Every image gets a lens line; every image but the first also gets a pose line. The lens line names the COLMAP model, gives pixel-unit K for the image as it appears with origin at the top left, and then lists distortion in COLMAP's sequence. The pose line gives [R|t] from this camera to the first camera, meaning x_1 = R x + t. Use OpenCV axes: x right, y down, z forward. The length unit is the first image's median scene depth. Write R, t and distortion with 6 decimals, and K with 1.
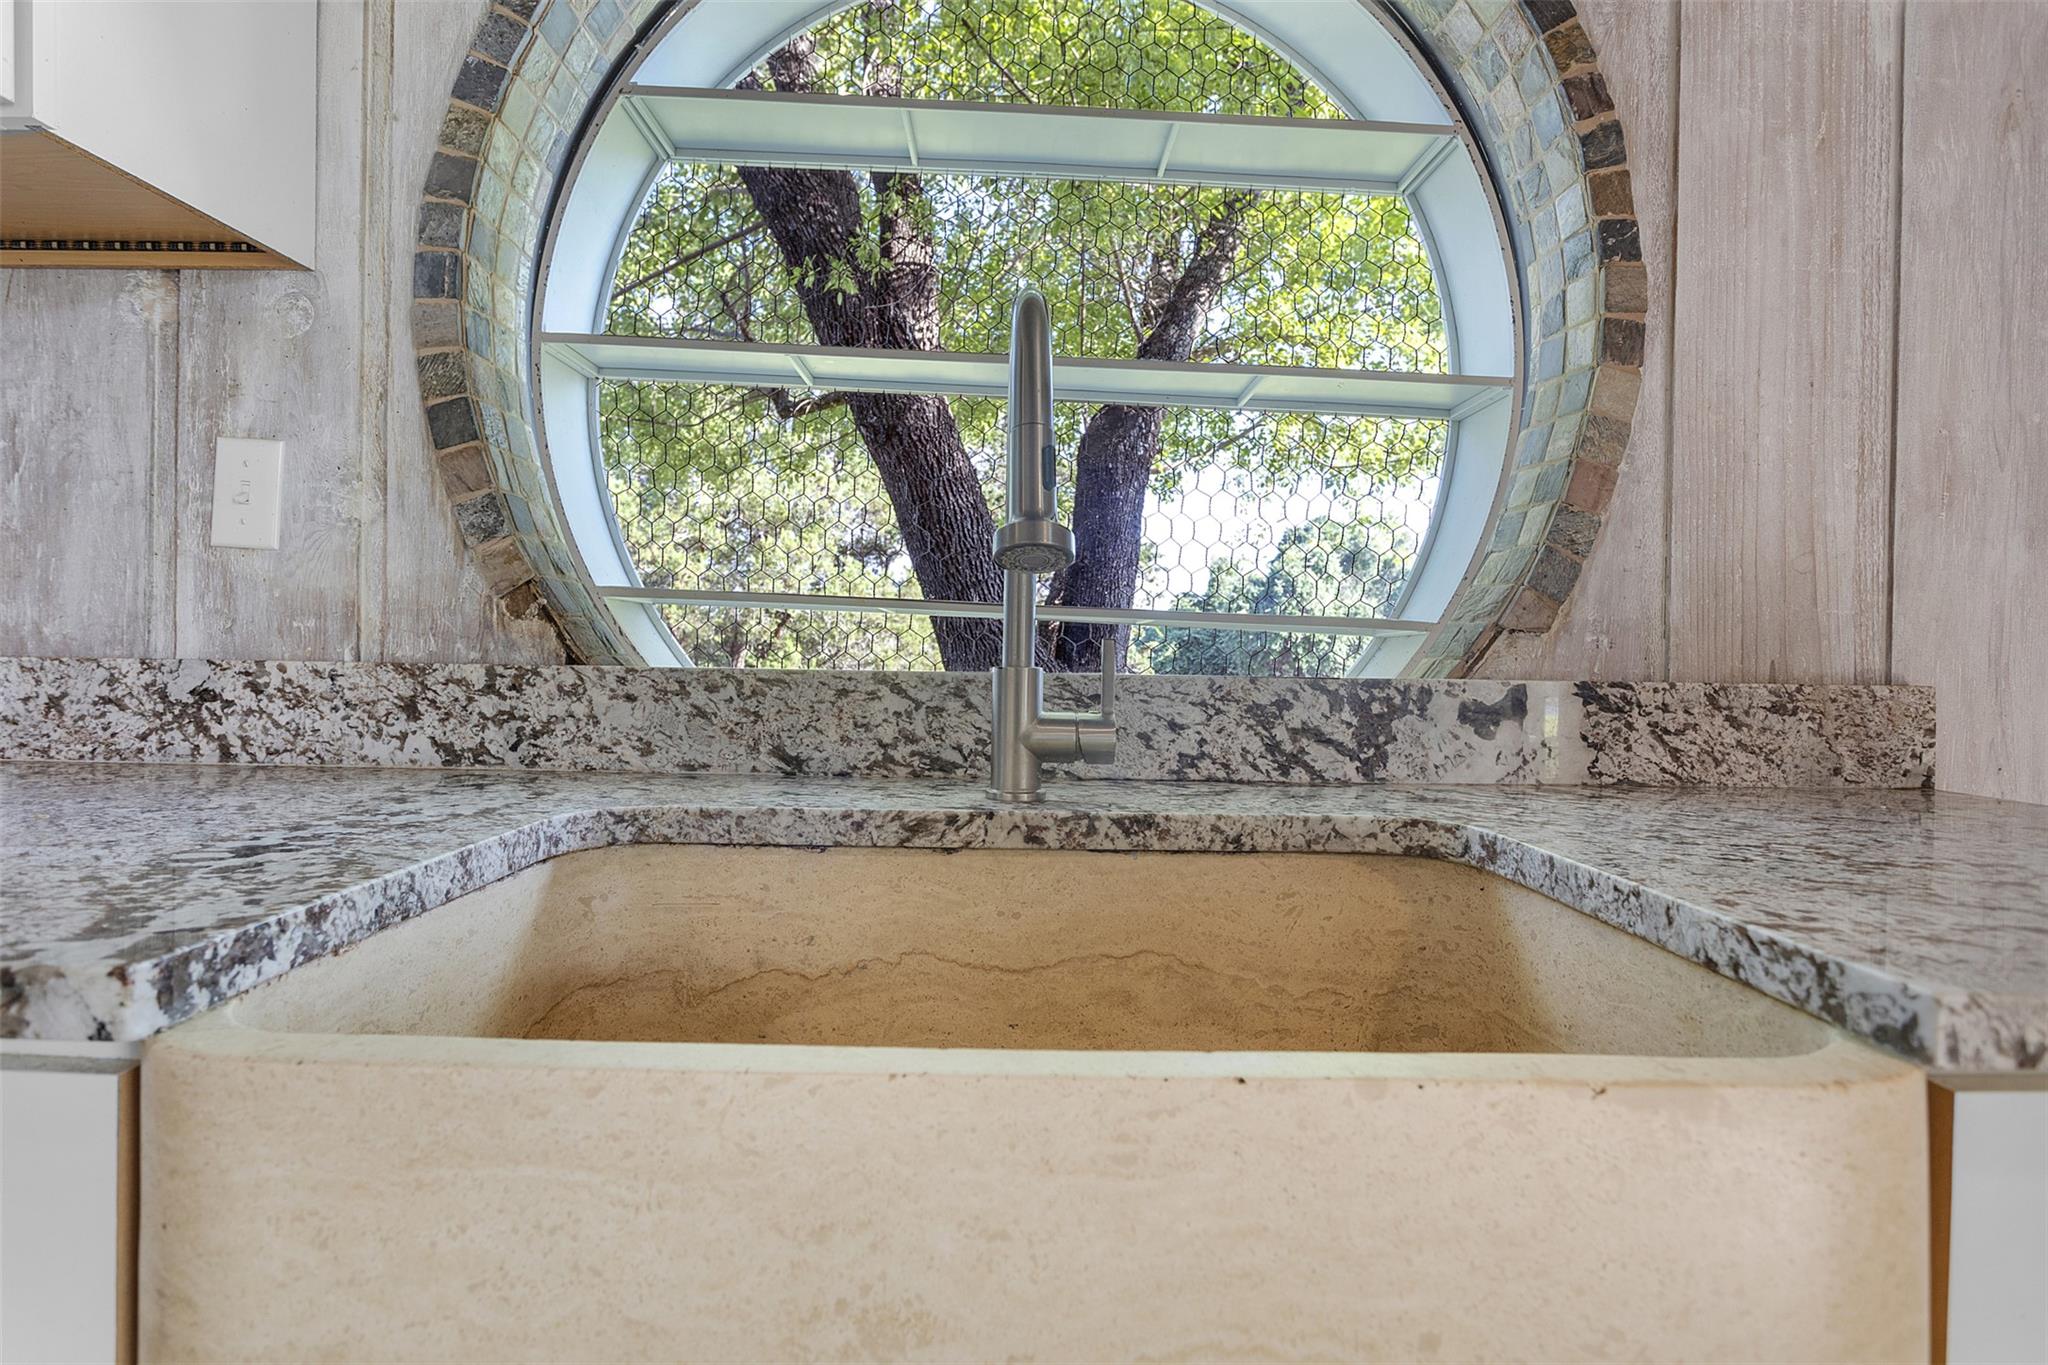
lens RADIAL K [[987.9, 0, 1005.7], [0, 987.9, 661.5], [0, 0, 1]] dist [-0.022737, 0.010648]
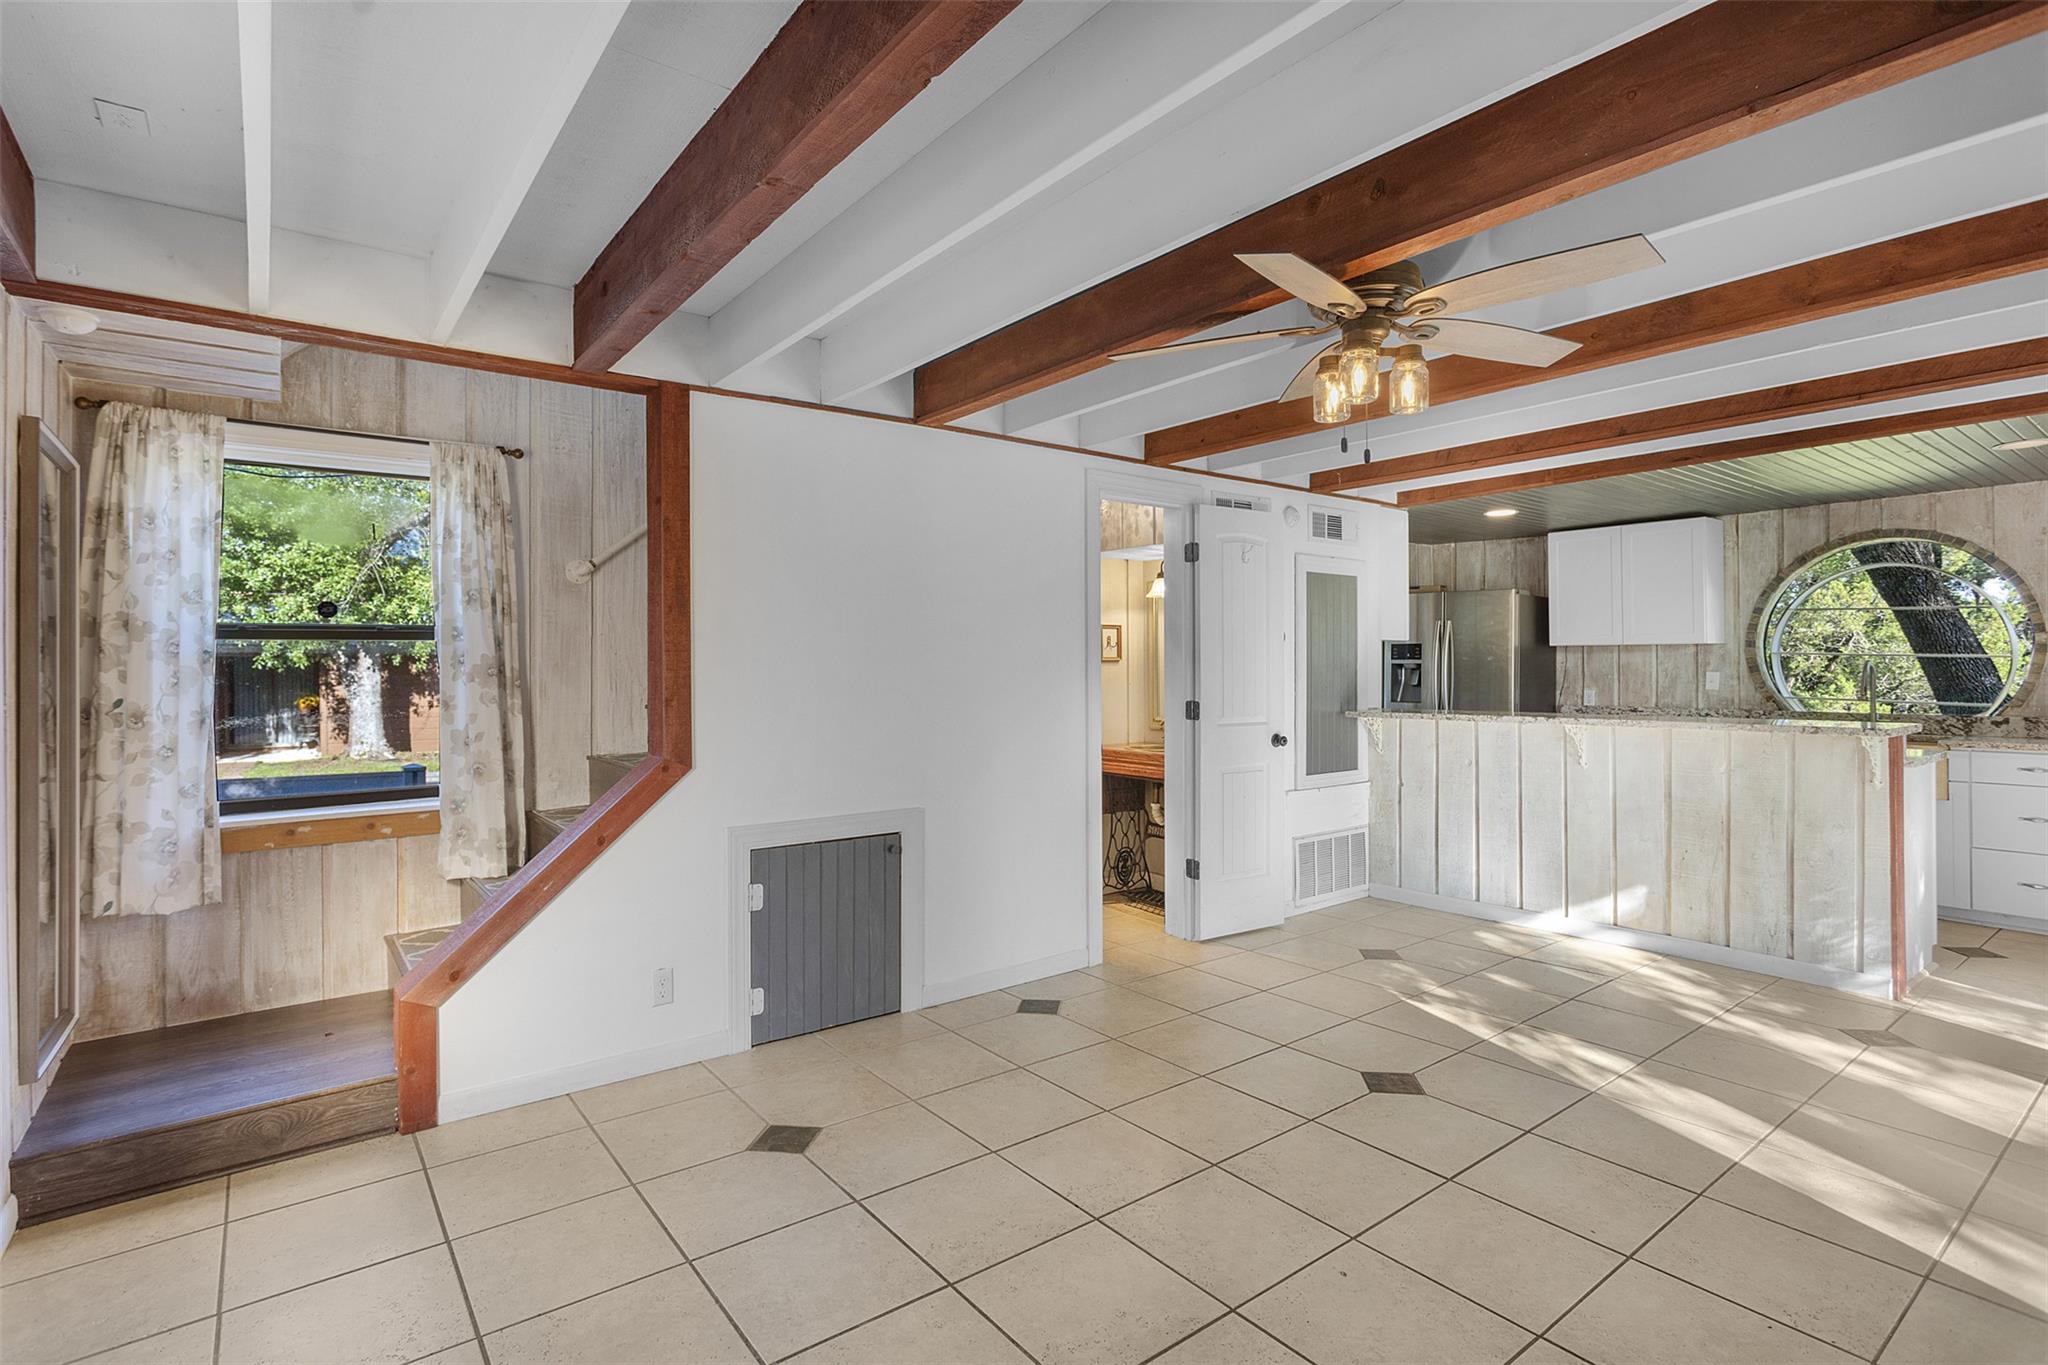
lens RADIAL K [[987.9, 0, 1005.7], [0, 987.9, 661.5], [0, 0, 1]] dist [-0.022737, 0.010648]
pose [[0.594909, -0.024240, -0.803427, 1.502775], [0.003160, 0.999608, -0.027819, -0.141445], [0.803787, 0.014011, 0.594752, -6.193244]]
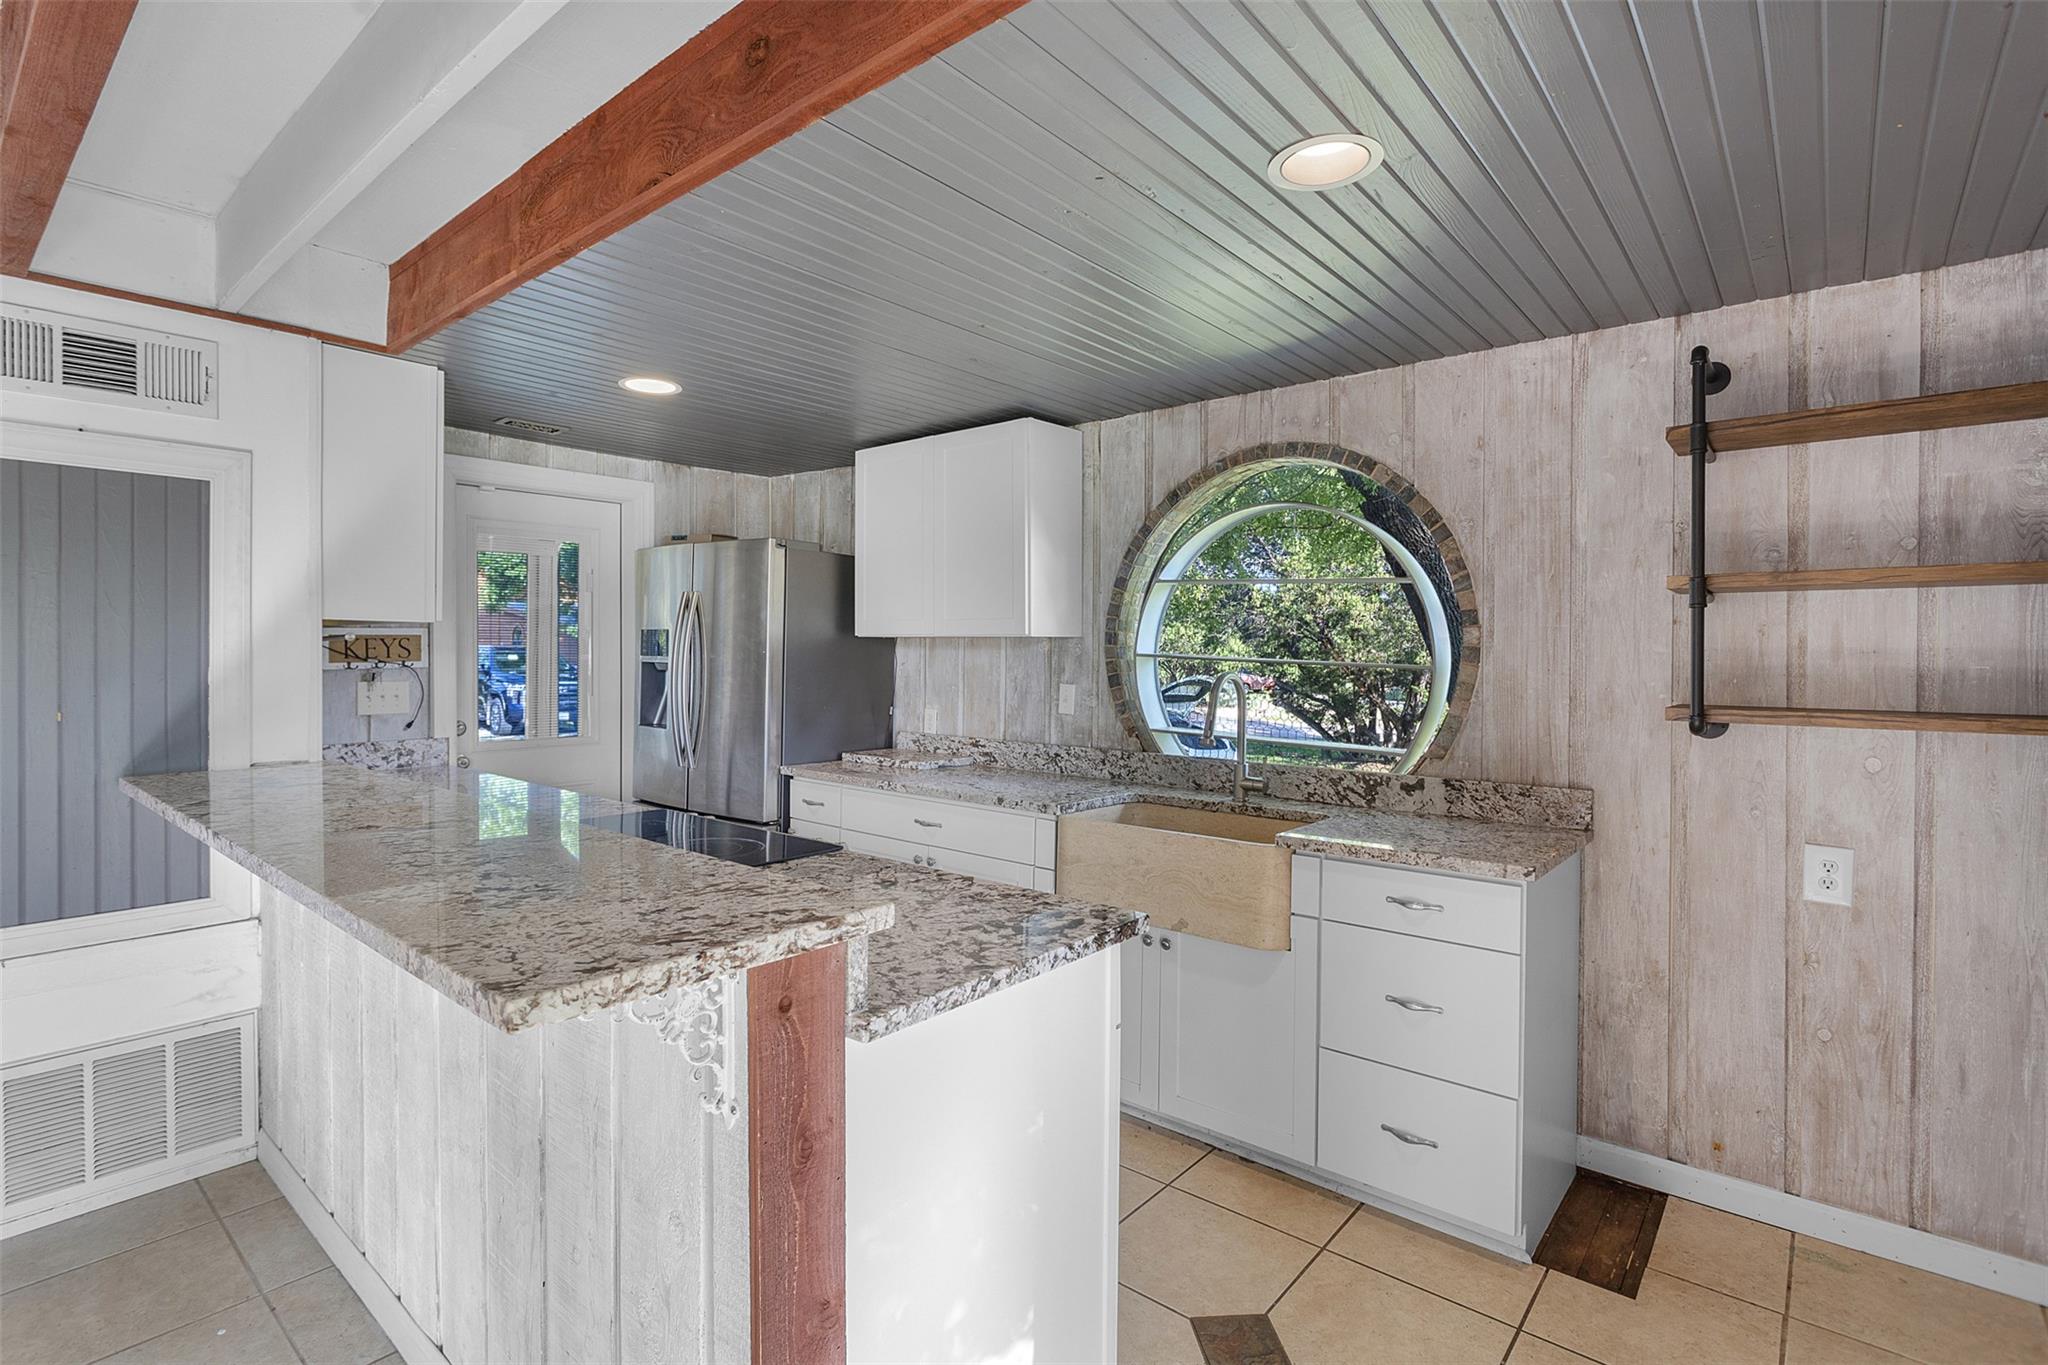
lens RADIAL K [[987.9, 0, 1005.7], [0, 987.9, 661.5], [0, 0, 1]] dist [-0.022737, 0.010648]
pose [[0.756306, -0.003062, -0.654211, 1.471810], [-0.004716, 0.999938, -0.010132, -0.279318], [0.654201, 0.010749, 0.756244, -1.947775]]
